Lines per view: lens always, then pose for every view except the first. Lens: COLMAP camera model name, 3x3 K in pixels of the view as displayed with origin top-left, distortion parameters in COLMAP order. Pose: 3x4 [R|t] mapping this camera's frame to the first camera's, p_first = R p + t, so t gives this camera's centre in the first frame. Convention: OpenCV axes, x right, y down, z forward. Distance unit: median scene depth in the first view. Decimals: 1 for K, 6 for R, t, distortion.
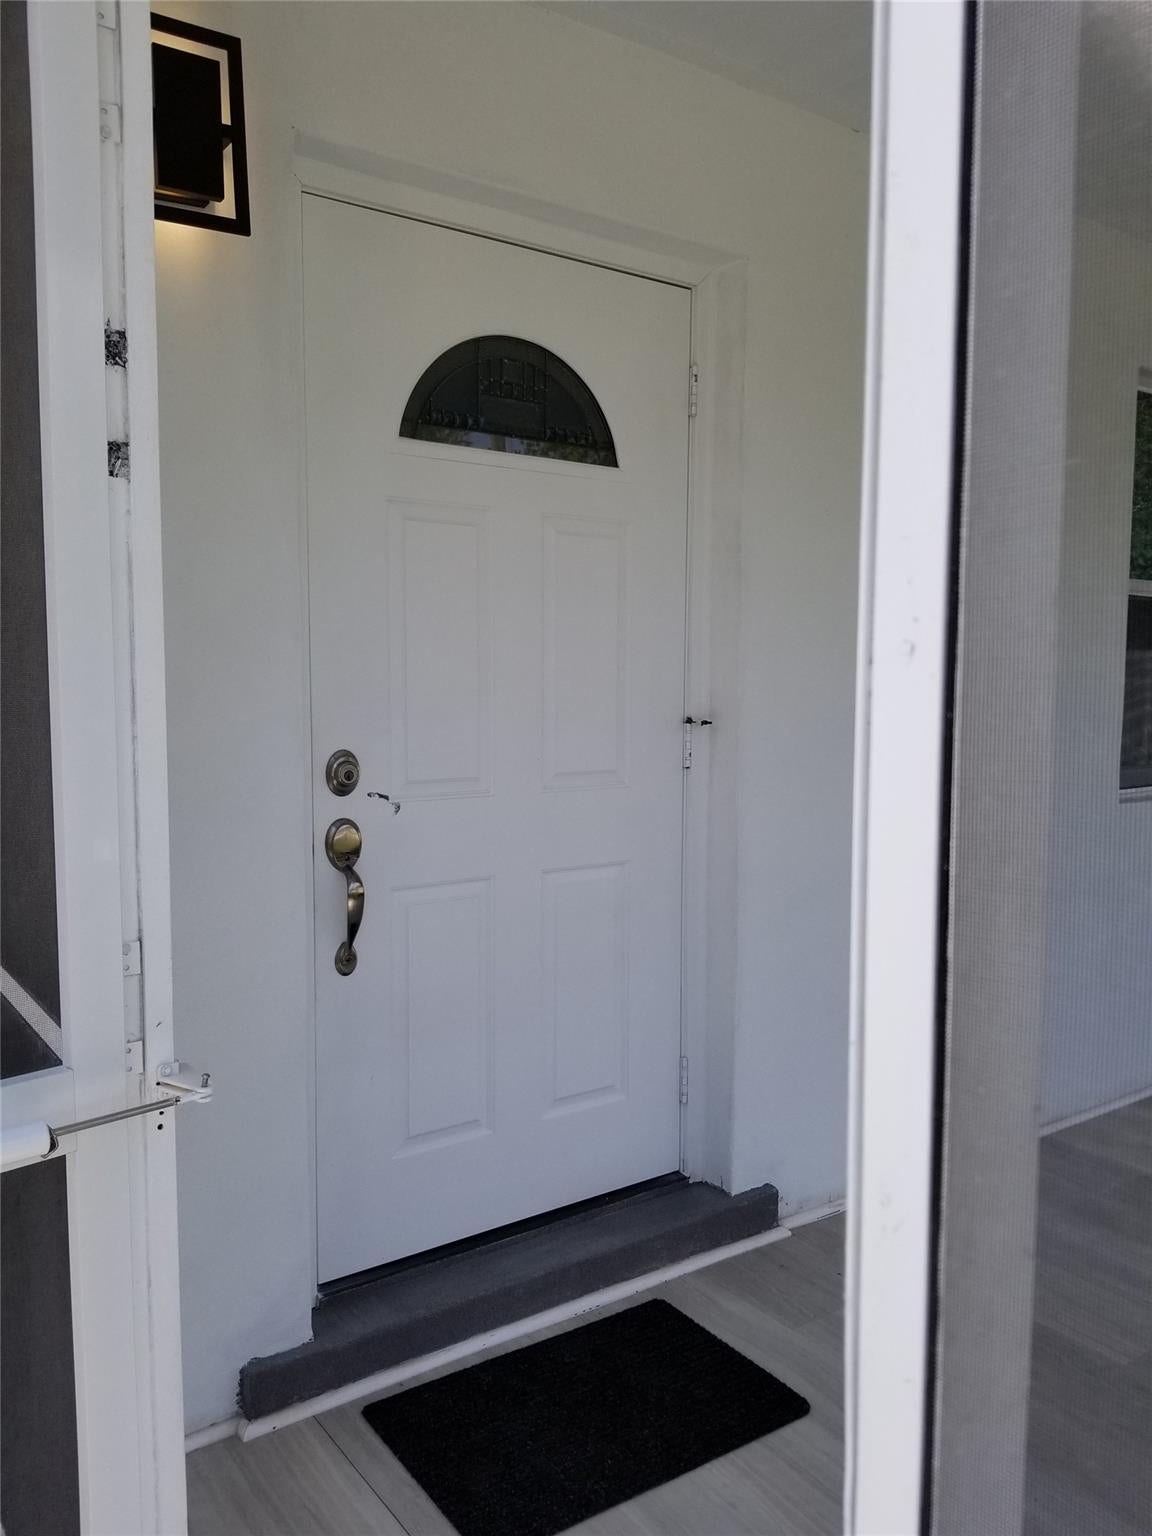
lens RADIAL K [[1215.4, 0, 588.6], [0, 1215.4, 780.6], [0, 0, 1]] dist [0.091089, -0.178946]
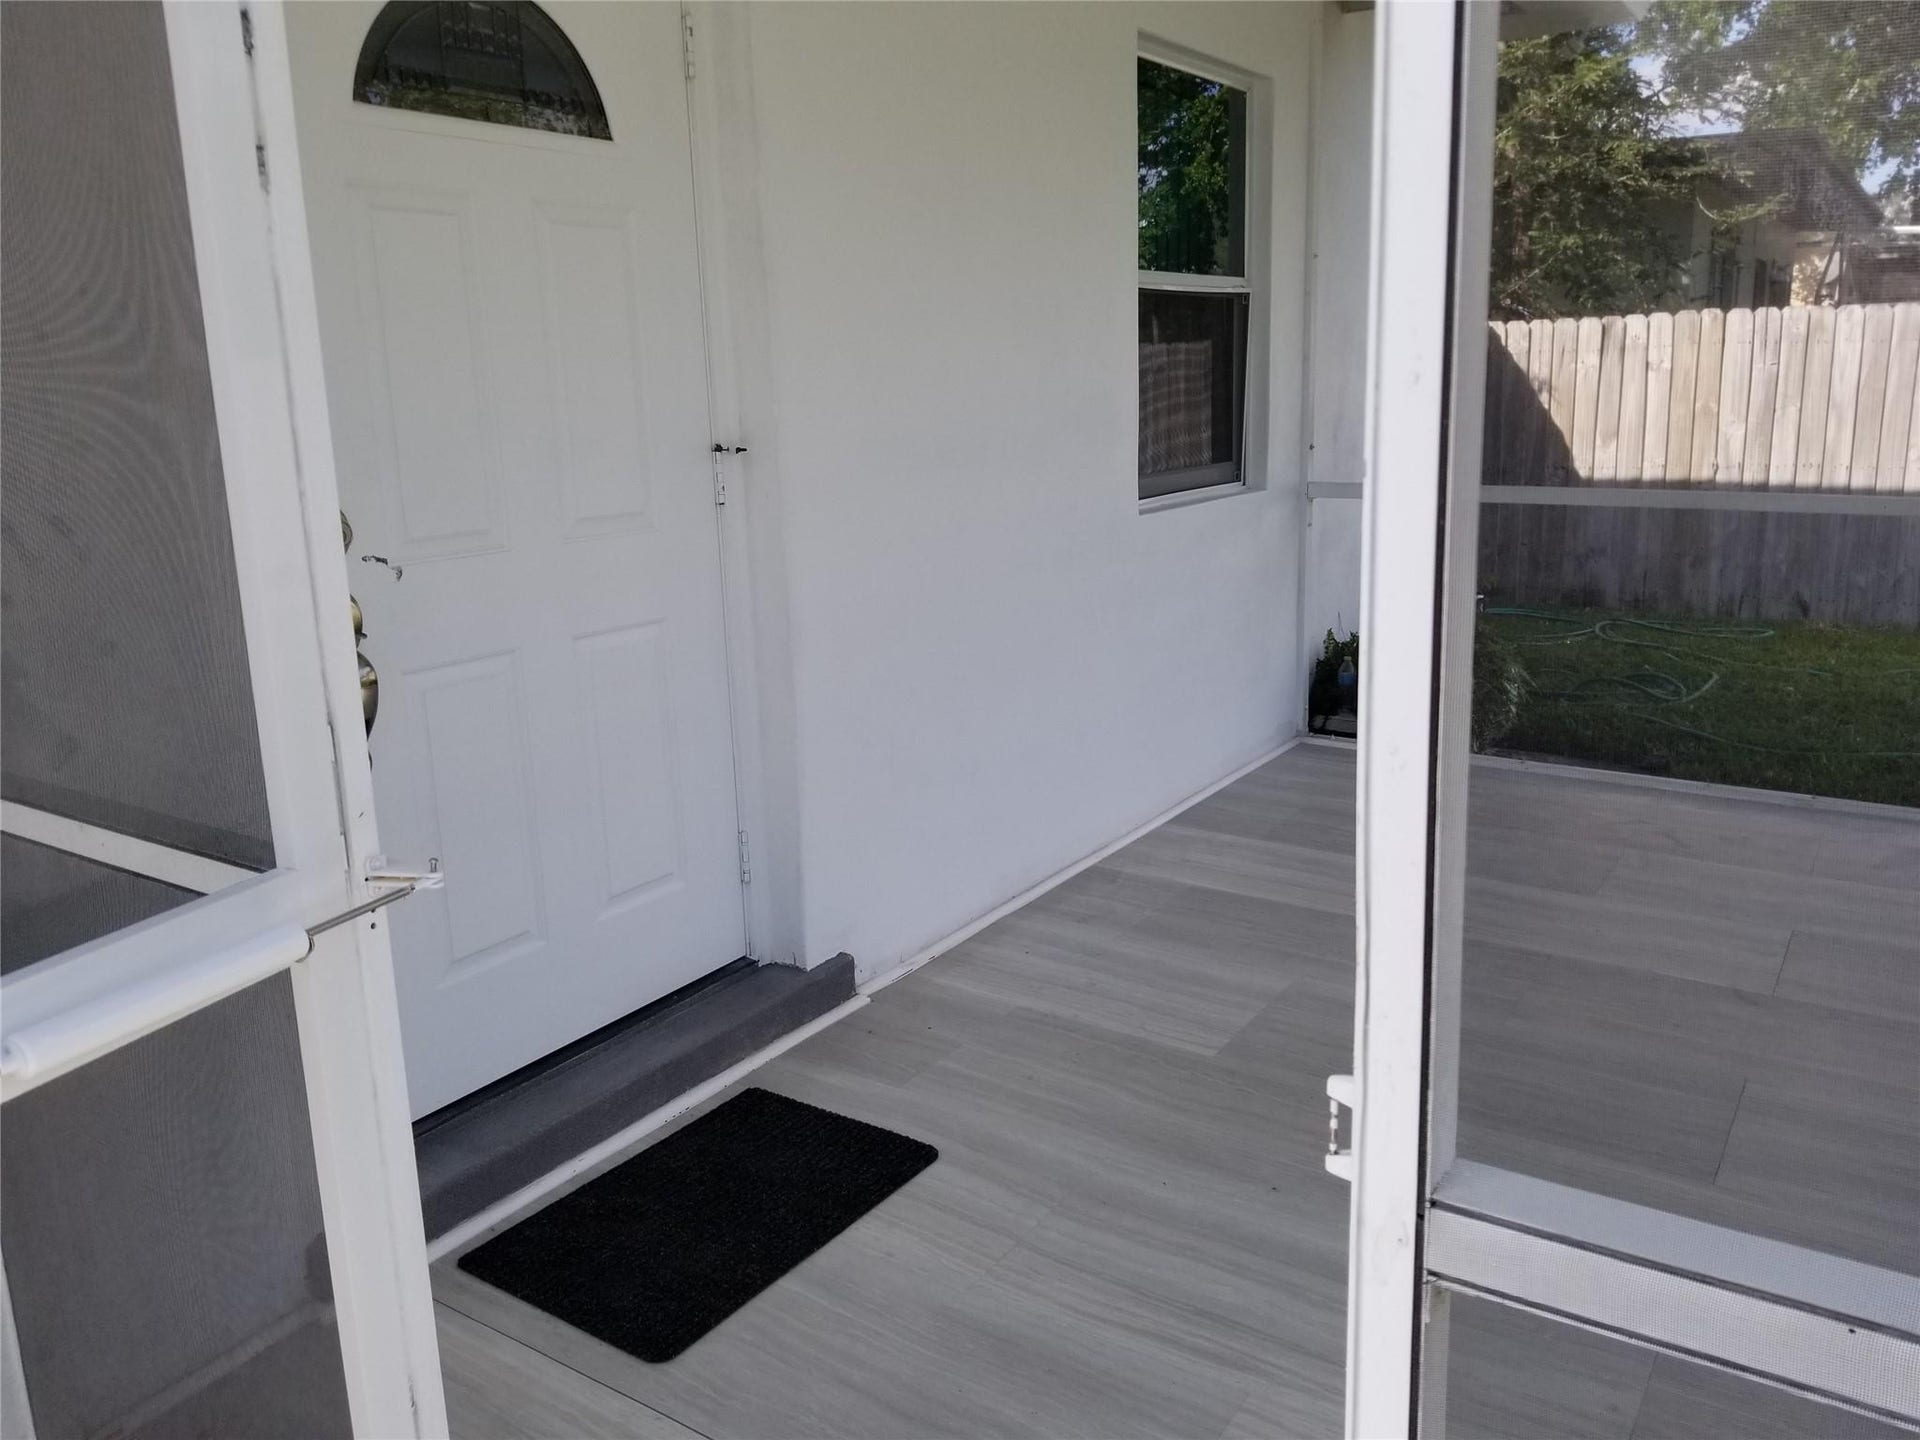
lens RADIAL K [[1538.5, 0, 955.8], [0, 1538.5, 711.6], [0, 0, 1]] dist [0.176251, -0.487632]
pose [[0.933765, -0.110060, 0.340544, -0.159949], [0.068432, 0.988890, 0.131961, 0.001700], [-0.351285, -0.099916, 0.930922, -0.101767]]
